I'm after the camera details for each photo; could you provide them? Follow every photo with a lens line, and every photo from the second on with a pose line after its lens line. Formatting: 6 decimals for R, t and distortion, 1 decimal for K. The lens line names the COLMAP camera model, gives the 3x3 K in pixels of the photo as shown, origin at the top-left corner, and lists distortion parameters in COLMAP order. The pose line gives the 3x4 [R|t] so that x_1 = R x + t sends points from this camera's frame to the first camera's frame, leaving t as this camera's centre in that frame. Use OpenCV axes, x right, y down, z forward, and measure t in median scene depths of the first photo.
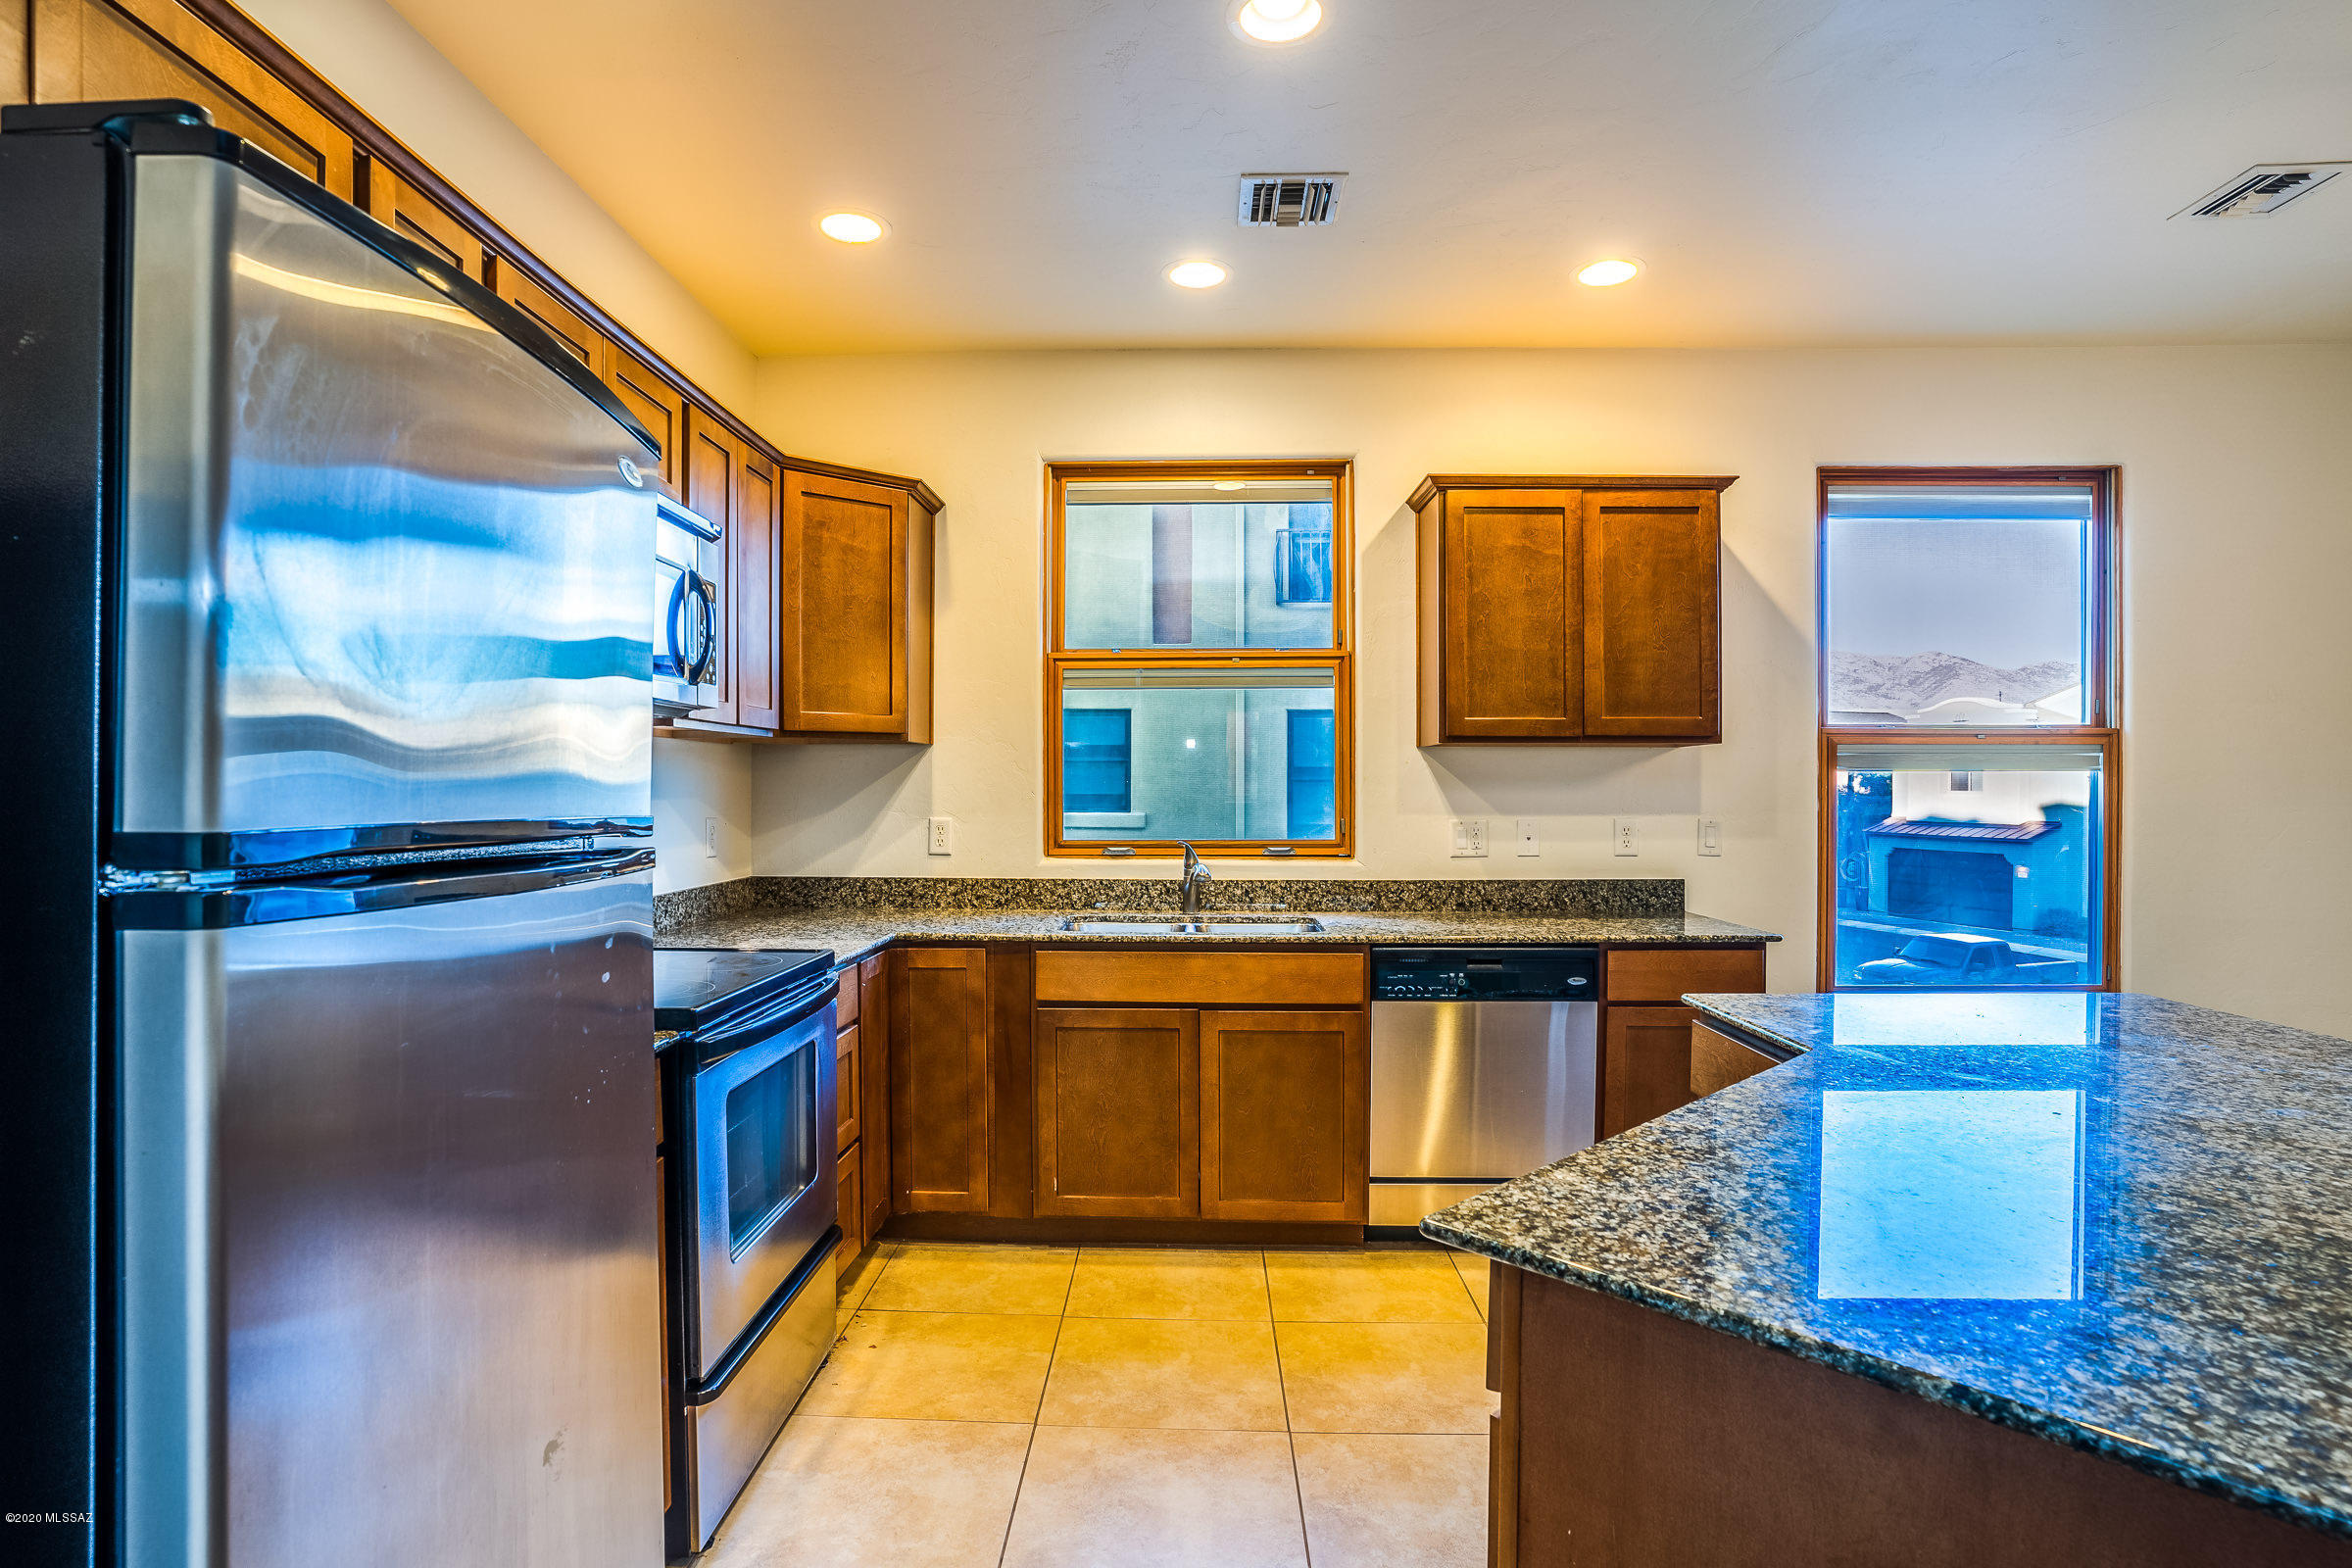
lens RADIAL K [[1187.7, 0, 1145.1], [0, 1187.7, 785.8], [0, 0, 1]] dist [-0.085708, 0.038702]
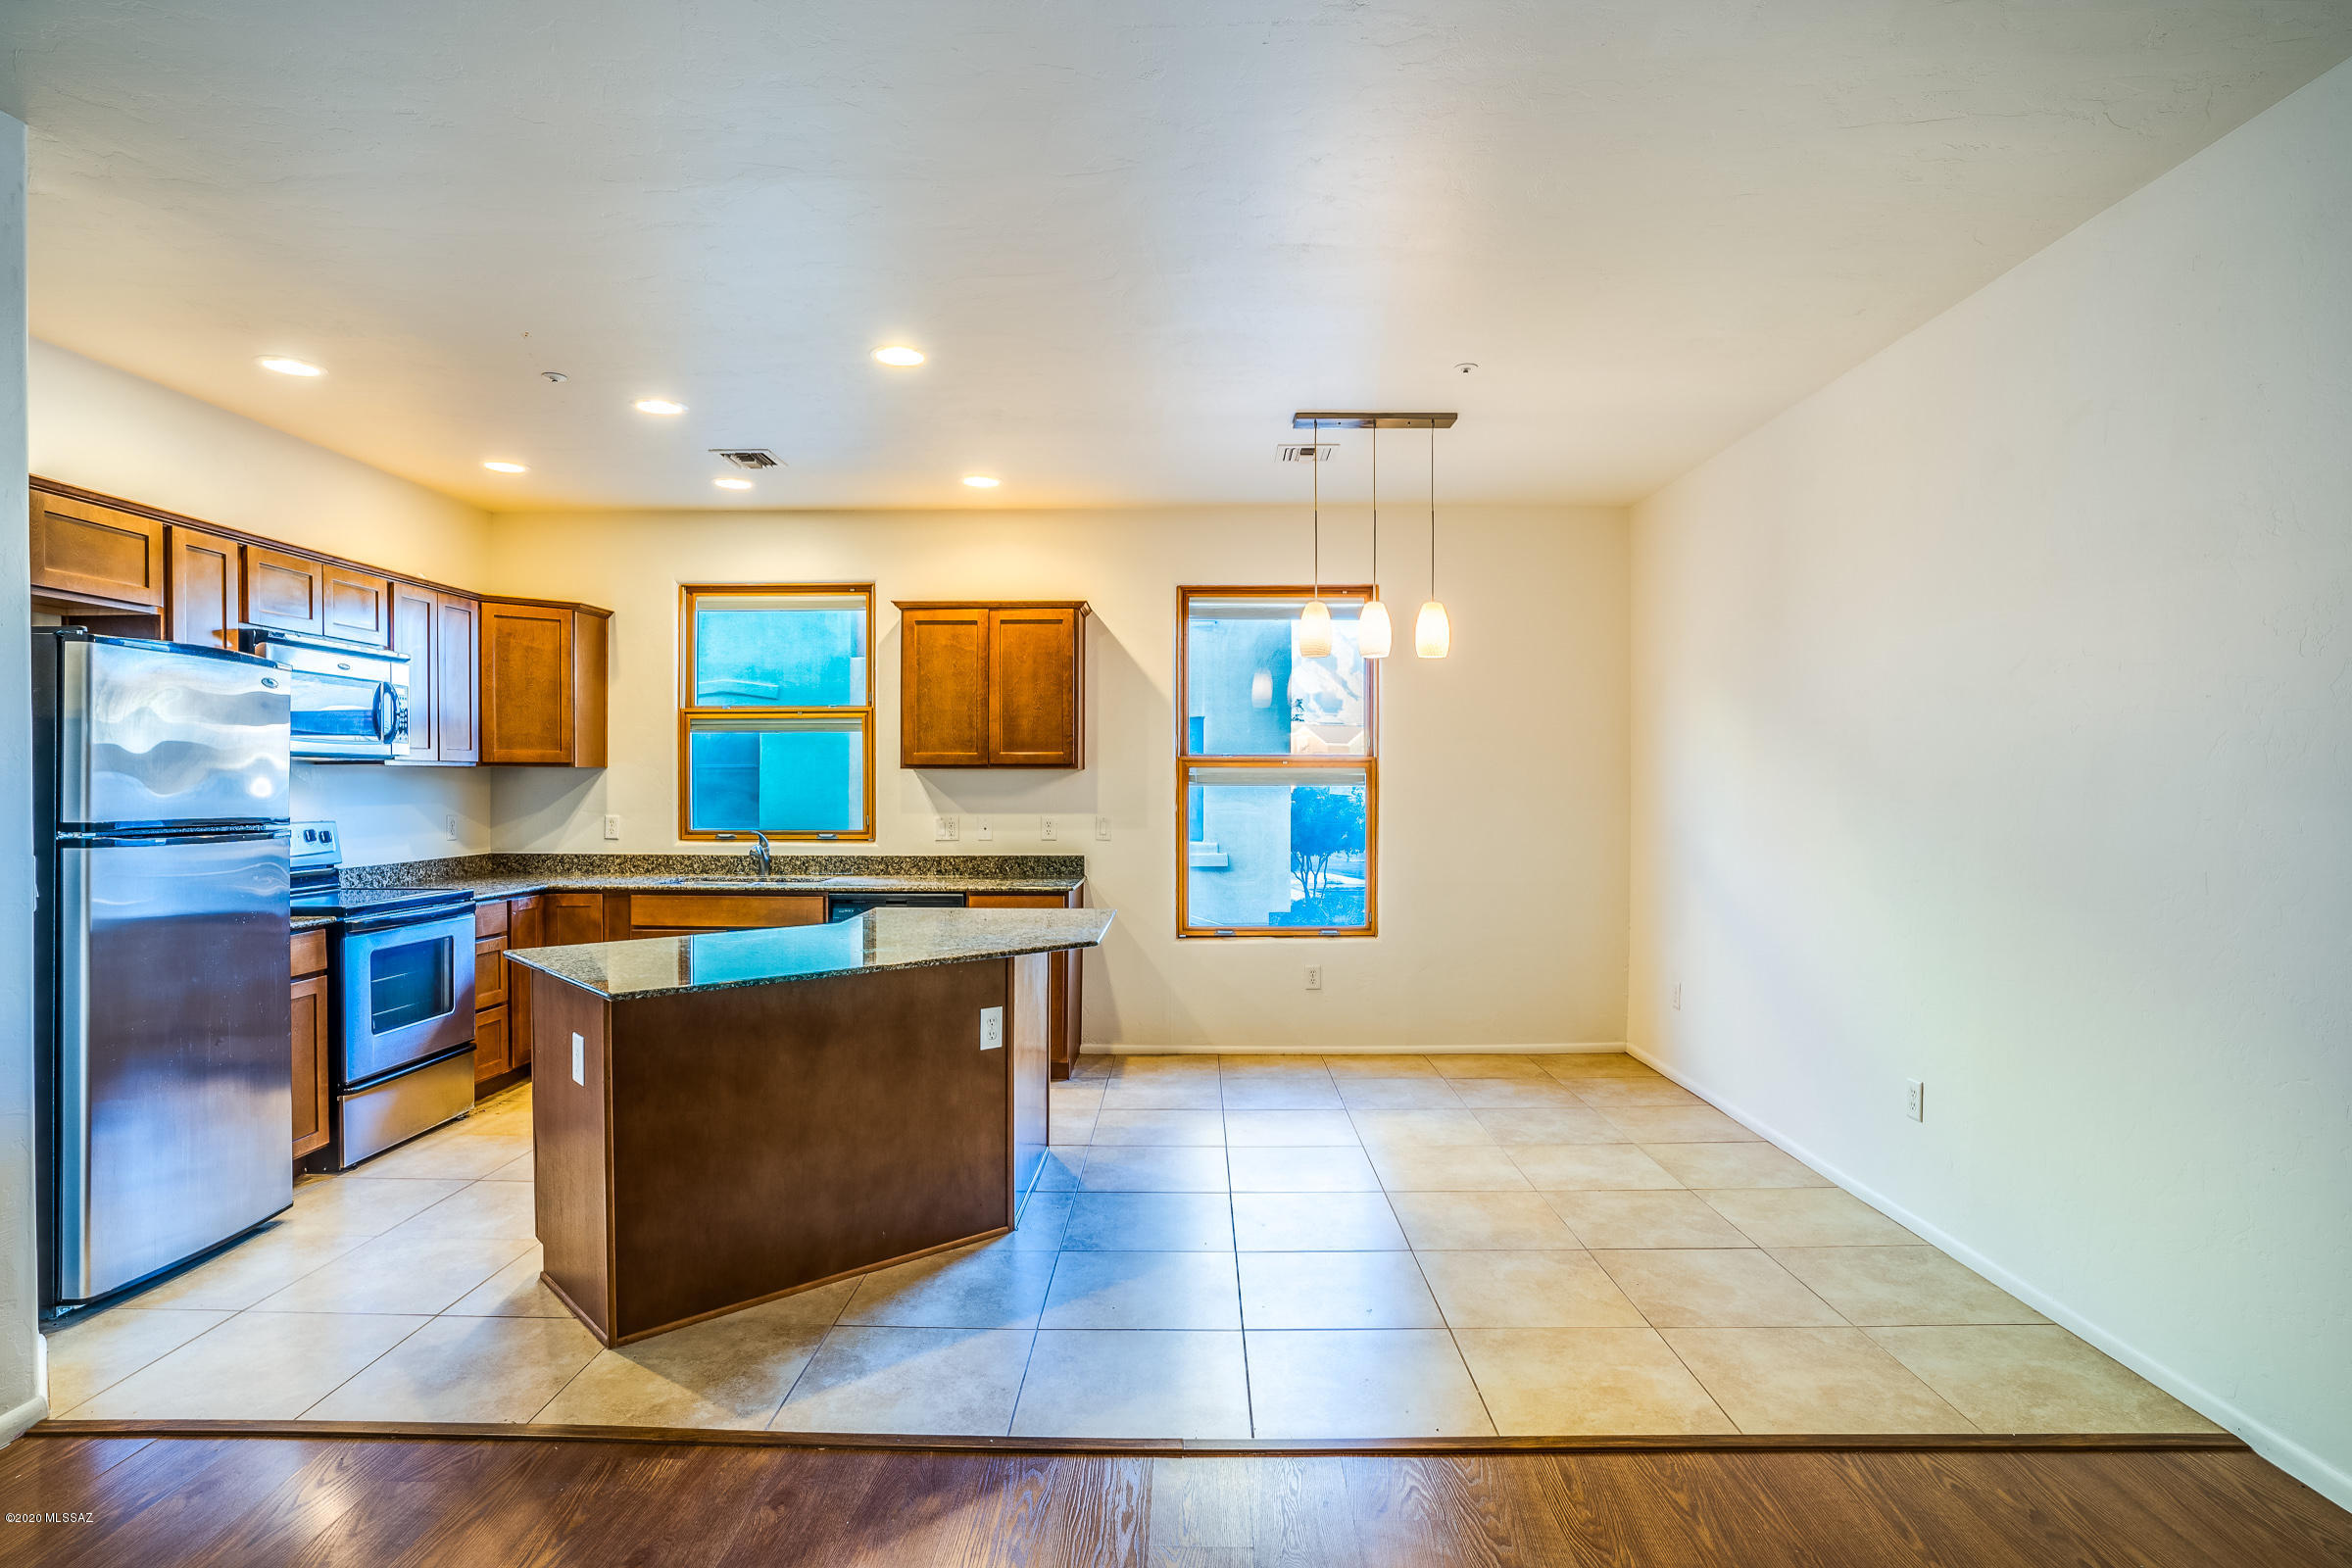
lens RADIAL K [[1208.6, 0, 1178.9], [0, 1208.6, 794.7], [0, 0, 1]] dist [-0.071779, 0.041120]
pose [[0.999399, -0.000037, 0.034667, 0.572664], [-0.000401, 0.999920, 0.012614, -0.021907], [-0.034665, -0.012620, 0.999319, -0.646479]]
